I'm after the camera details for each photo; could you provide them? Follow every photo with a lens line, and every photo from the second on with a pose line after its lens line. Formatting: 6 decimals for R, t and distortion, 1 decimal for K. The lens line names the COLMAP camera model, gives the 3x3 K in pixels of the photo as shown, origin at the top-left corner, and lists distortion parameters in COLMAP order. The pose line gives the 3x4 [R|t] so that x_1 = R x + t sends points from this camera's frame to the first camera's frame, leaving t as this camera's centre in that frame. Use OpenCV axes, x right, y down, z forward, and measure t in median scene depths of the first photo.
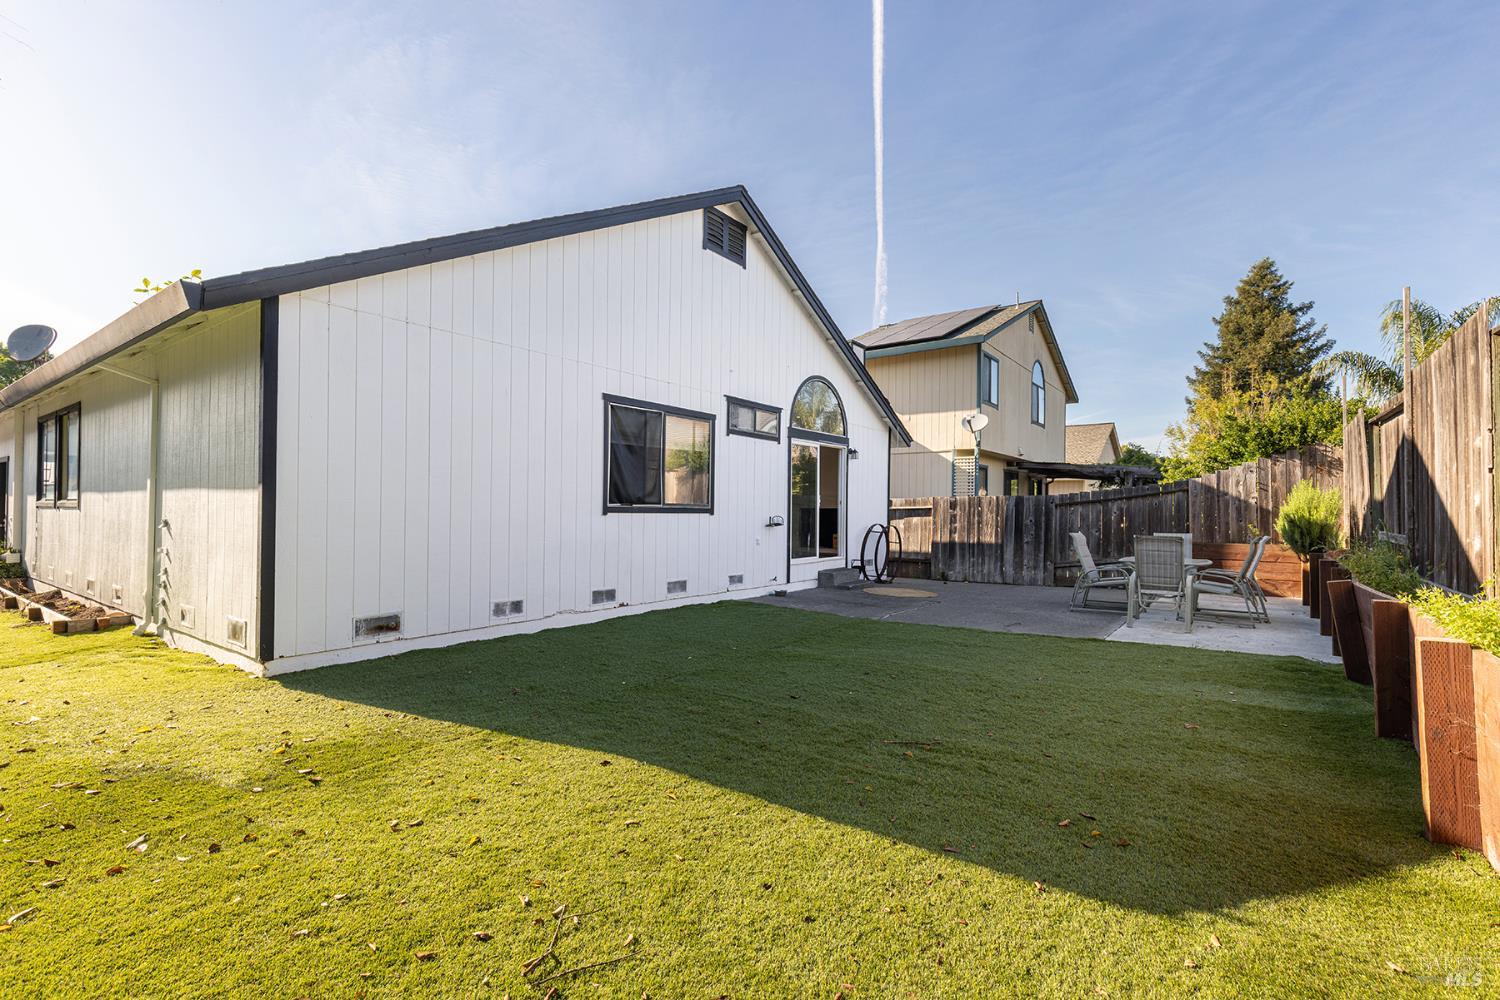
lens RADIAL K [[676.1, 0, 754.1], [0, 676.1, 500.9], [0, 0, 1]] dist [0.007881, 0.000238]
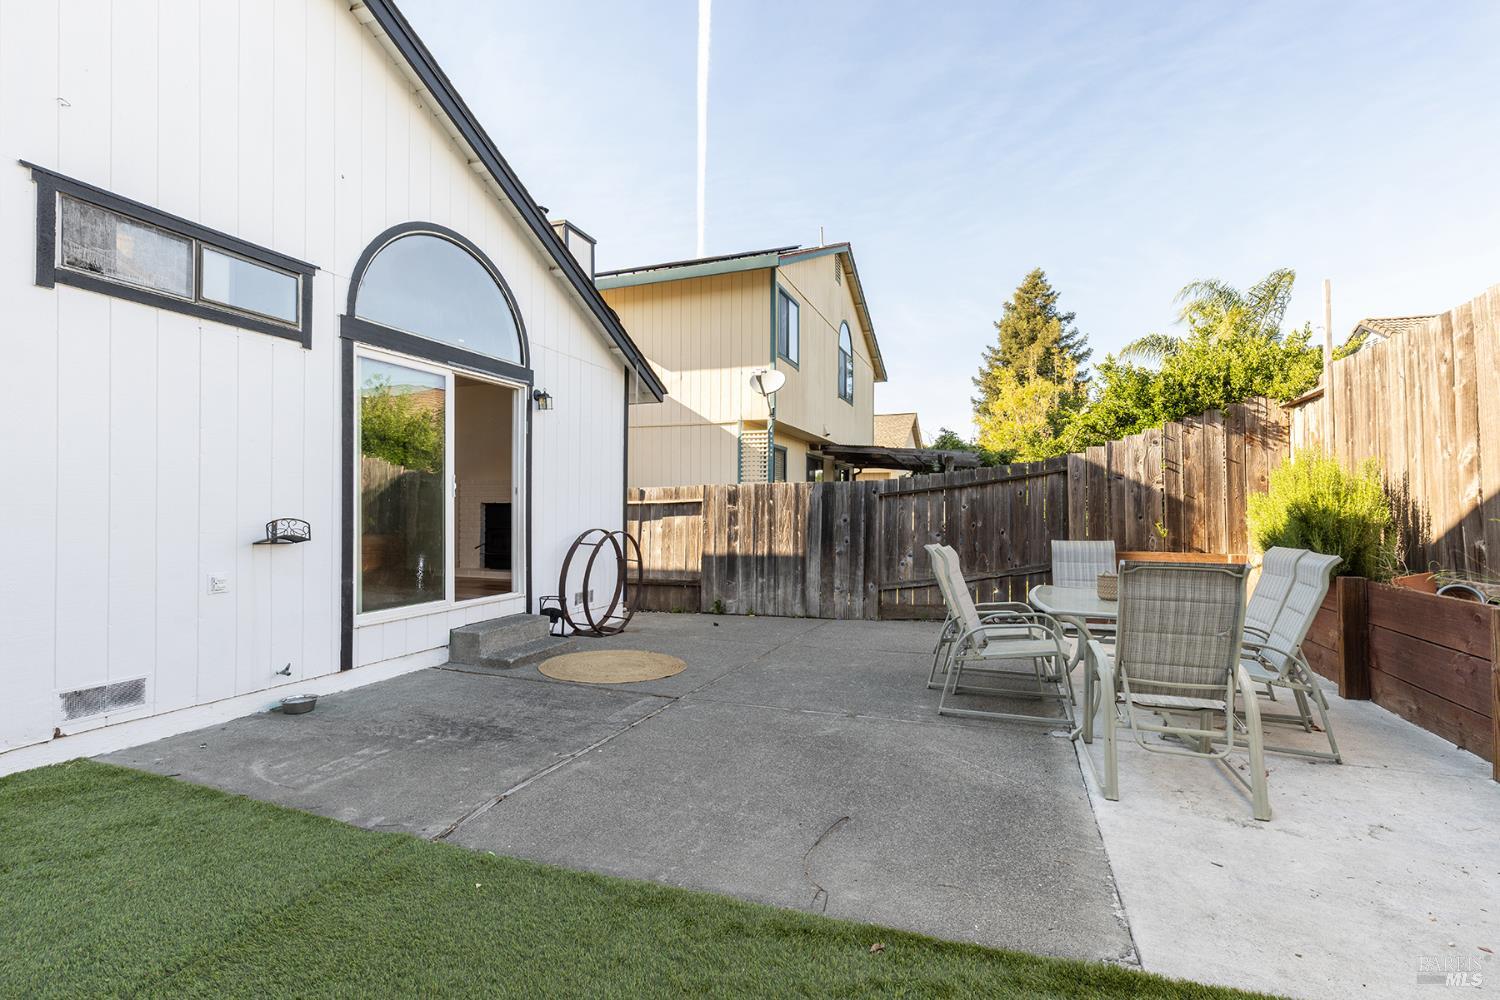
lens RADIAL K [[676.1, 0, 749.6], [0, 676.1, 507.1], [0, 0, 1]] dist [0.007881, 0.000238]
pose [[0.963973, -0.006832, 0.265912, 0.147057], [0.004032, 0.999931, 0.011075, 0.009149], [-0.265969, -0.009604, 0.963934, 0.396791]]
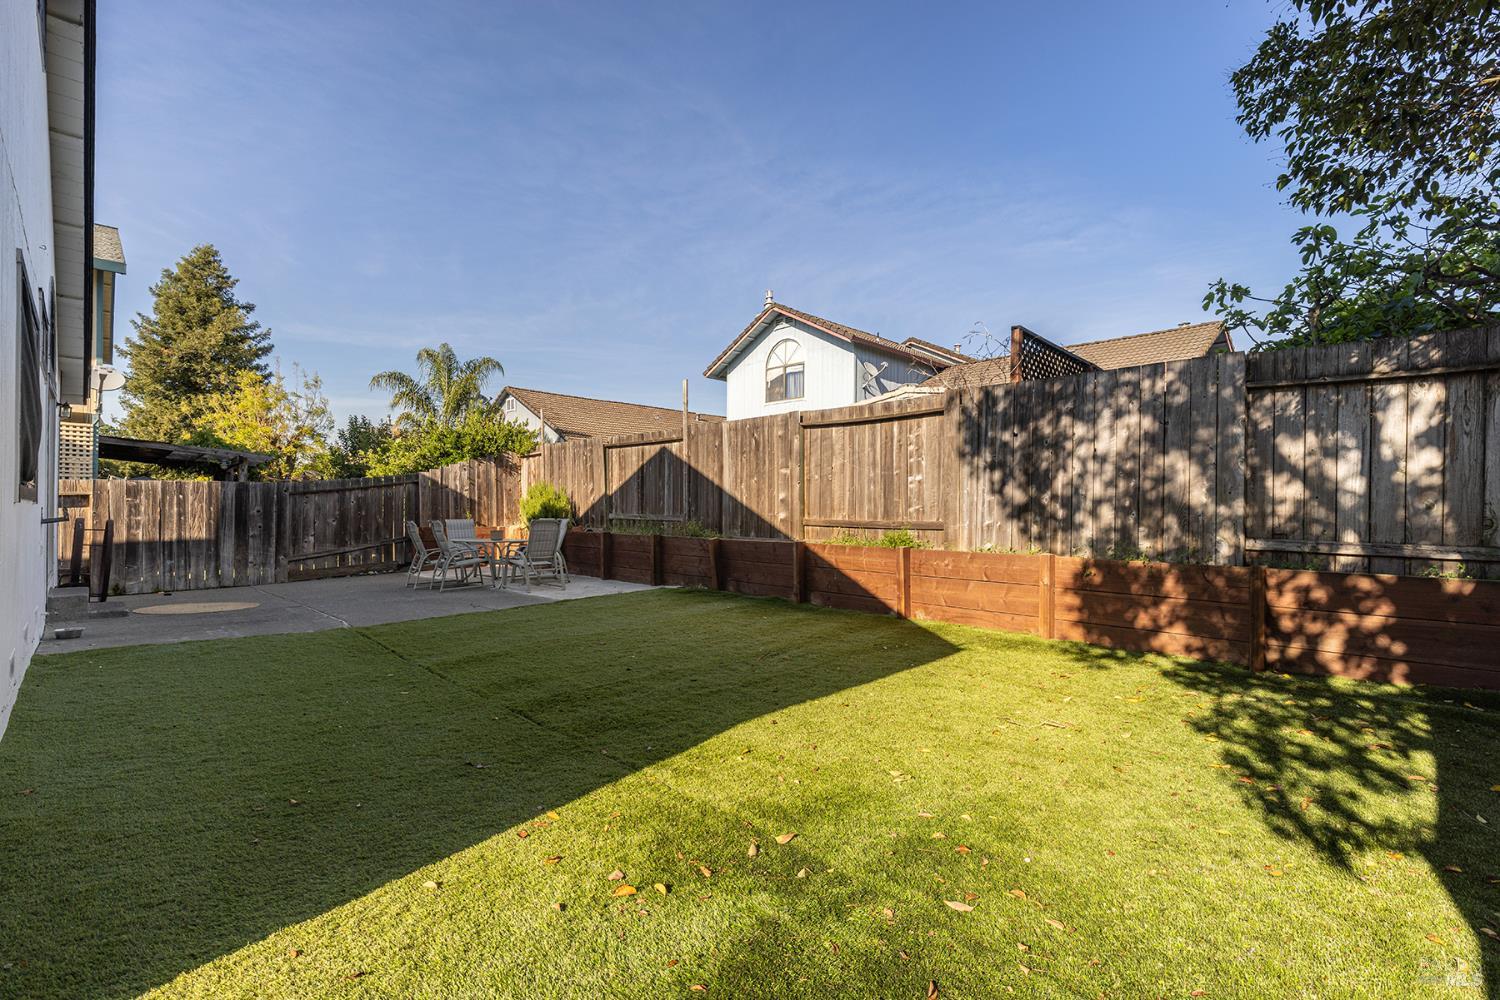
lens RADIAL K [[676.1, 0, 756.8], [0, 676.1, 499.3], [0, 0, 1]] dist [0.007881, 0.000238]
pose [[0.162411, 0.007612, 0.986694, -0.351455], [-0.017531, 0.999835, -0.004827, 0.007210], [-0.986567, -0.016514, 0.162518, 0.225786]]
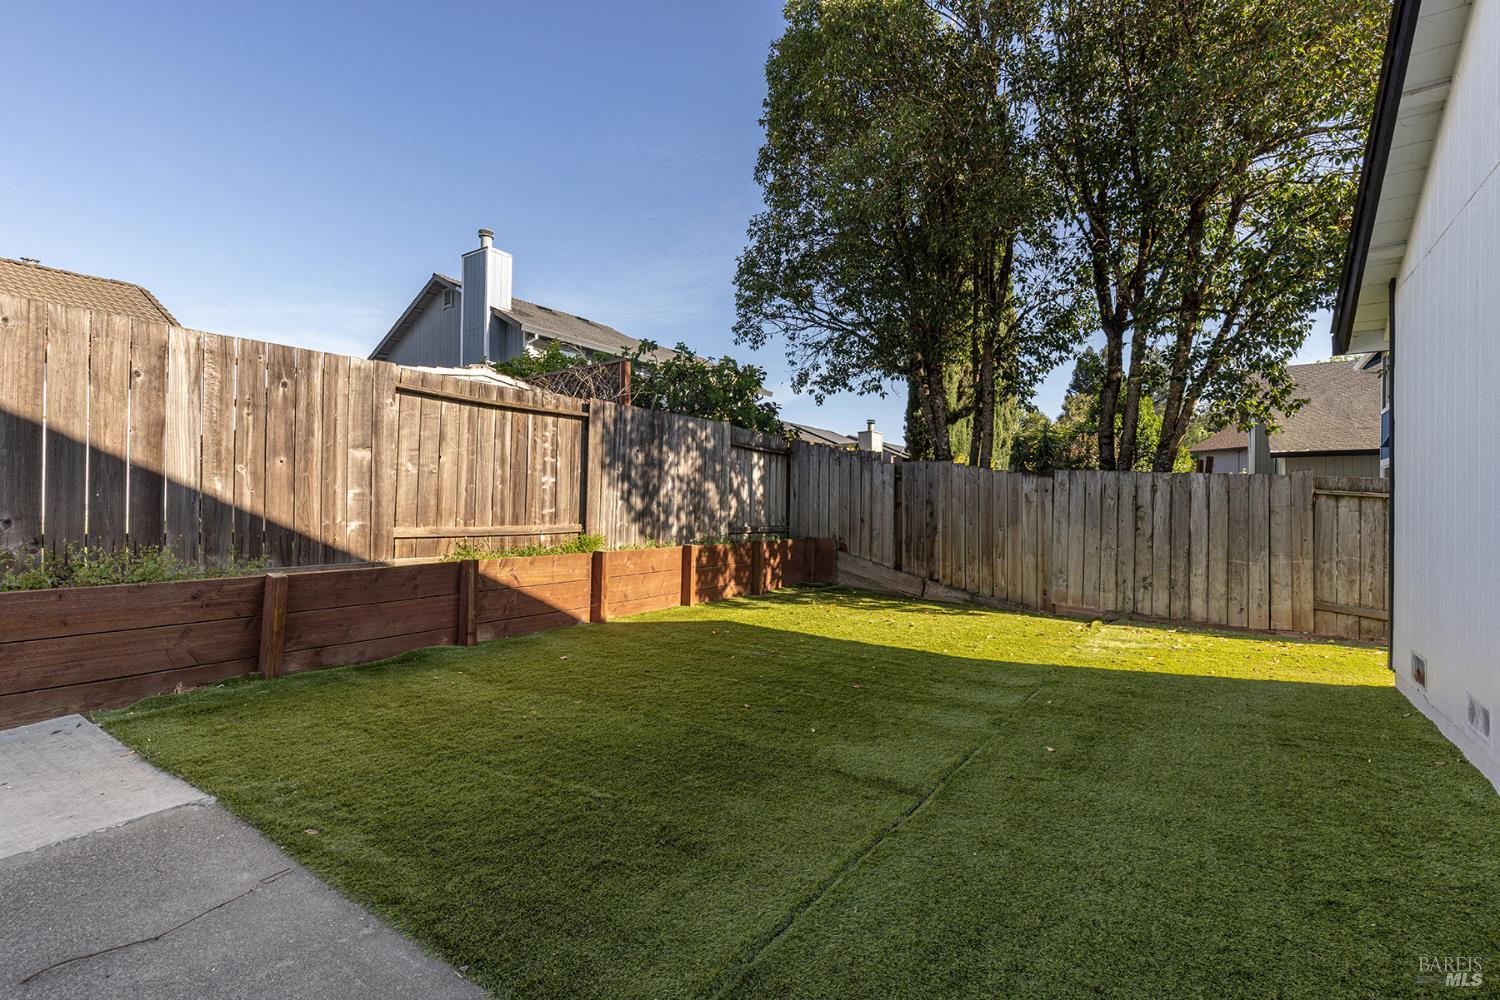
lens RADIAL K [[676.1, 0, 737.9], [0, 676.1, 503.5], [0, 0, 1]] dist [0.007881, 0.000238]
pose [[-0.999748, -0.014312, -0.017318, 0.096904], [-0.013930, 0.999661, -0.021998, 0.011439], [0.017627, -0.021751, -0.999608, 0.739081]]
